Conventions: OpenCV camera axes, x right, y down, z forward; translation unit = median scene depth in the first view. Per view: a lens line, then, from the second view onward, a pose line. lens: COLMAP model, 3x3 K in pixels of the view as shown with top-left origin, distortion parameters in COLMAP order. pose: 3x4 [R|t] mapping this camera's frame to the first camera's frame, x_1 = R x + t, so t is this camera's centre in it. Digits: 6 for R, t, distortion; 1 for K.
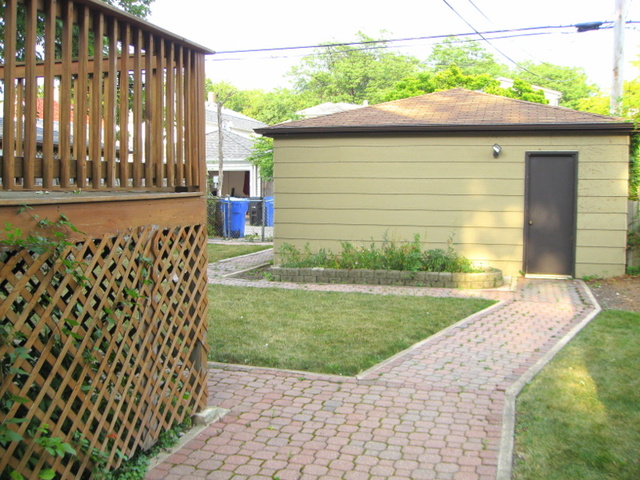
lens RADIAL K [[664.1, 0, 320.0], [0, 664.1, 239.6], [0, 0, 1]] dist [-0.117520, 0.000000]
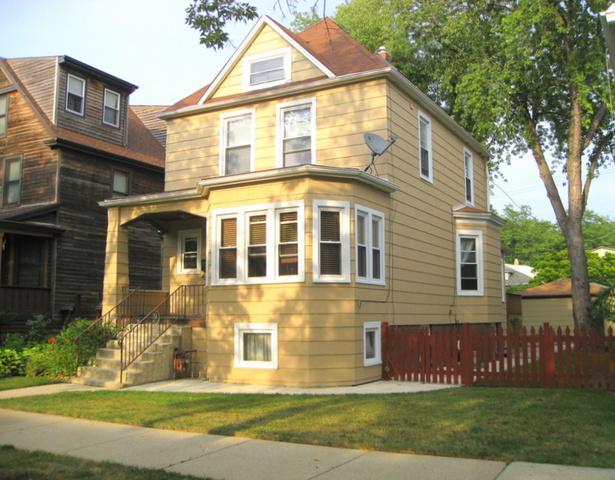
lens RADIAL K [[681.9, 0, 308.5], [0, 681.9, 237.4], [0, 0, 1]] dist [-0.141871, 0.000000]
pose [[0.978086, -0.042284, -0.203861, -0.122452], [0.000959, 0.980065, -0.198677, 0.073173], [0.208198, 0.194128, 0.958628, -0.898886]]
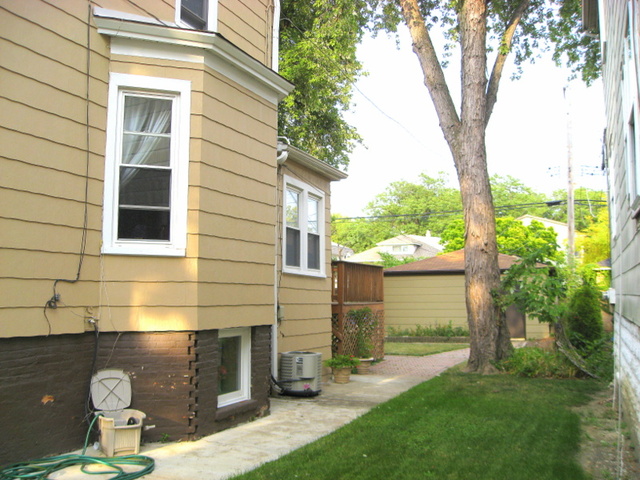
lens RADIAL K [[664.1, 0, 318.7], [0, 664.1, 243.6], [0, 0, 1]] dist [-0.117520, 0.000000]
pose [[0.994675, -0.021082, -0.100886, -0.022739], [0.004819, 0.987299, -0.158798, 0.031742], [0.102953, 0.157466, 0.982143, -0.452363]]
